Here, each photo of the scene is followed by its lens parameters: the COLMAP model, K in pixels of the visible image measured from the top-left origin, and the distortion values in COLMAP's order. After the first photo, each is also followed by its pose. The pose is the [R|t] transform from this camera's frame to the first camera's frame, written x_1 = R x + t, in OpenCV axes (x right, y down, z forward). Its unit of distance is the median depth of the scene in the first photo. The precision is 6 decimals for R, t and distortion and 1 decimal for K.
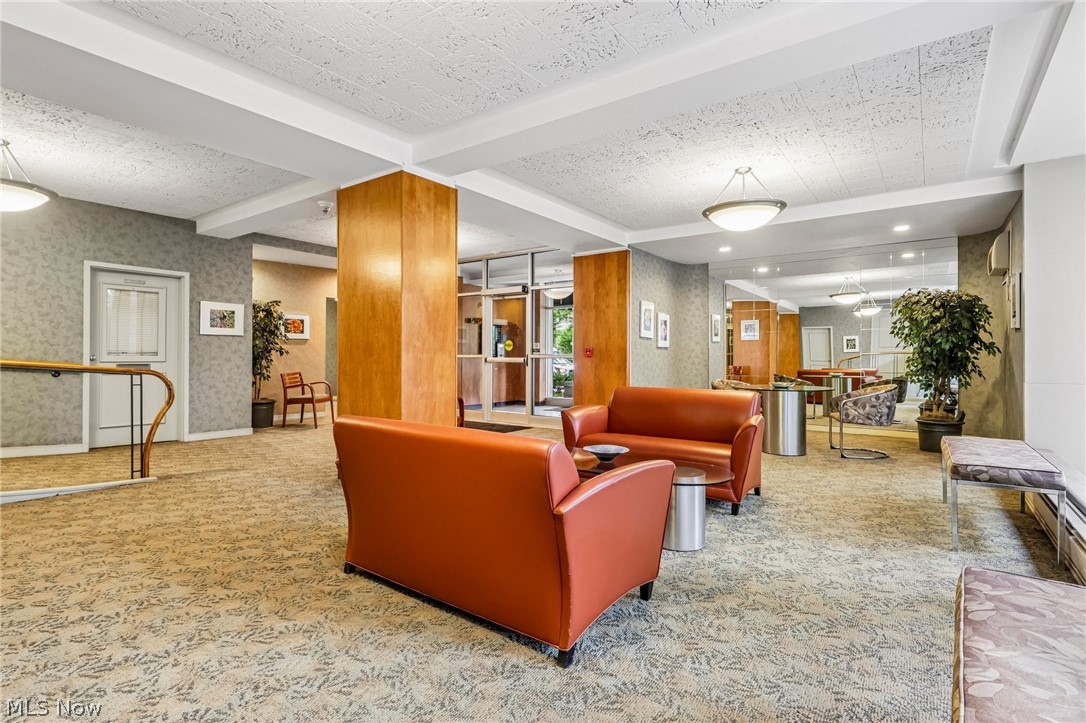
lens RADIAL K [[522.1, 0, 538.2], [0, 522.1, 359.1], [0, 0, 1]] dist [-0.002929, -0.000061]
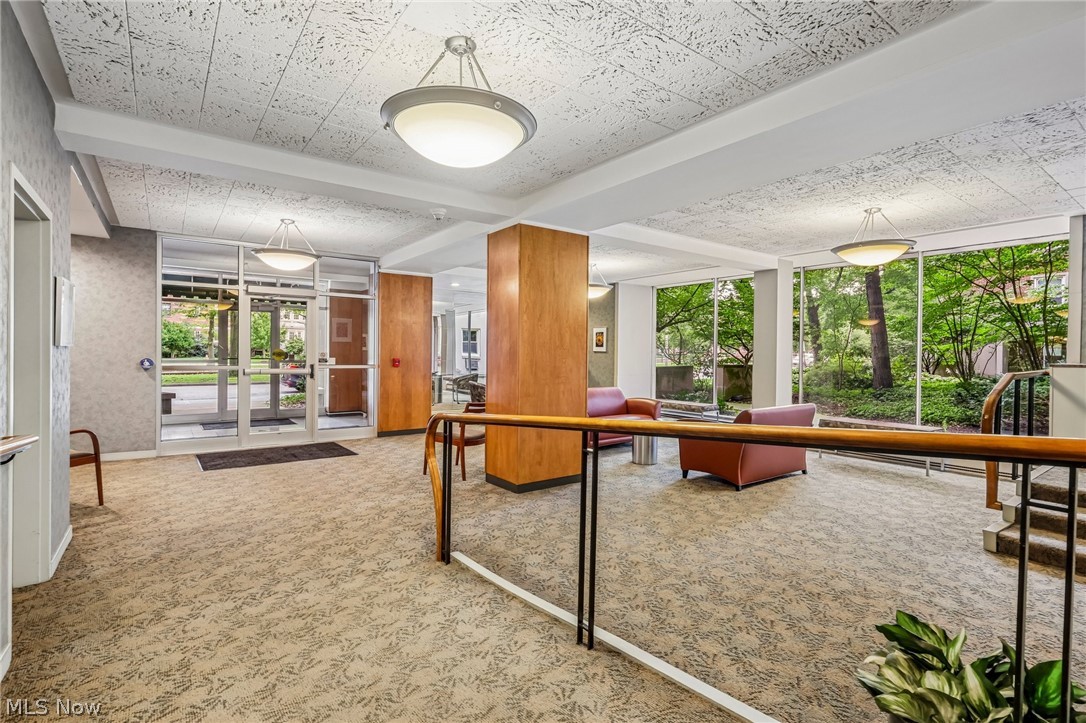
lens RADIAL K [[522.1, 0, 537.4], [0, 522.1, 360.4], [0, 0, 1]] dist [-0.002929, -0.000061]
pose [[0.294050, -0.009955, 0.955738, -1.447670], [-0.011581, 0.999835, 0.013977, -0.062264], [-0.955720, -0.015178, 0.293886, 0.676246]]
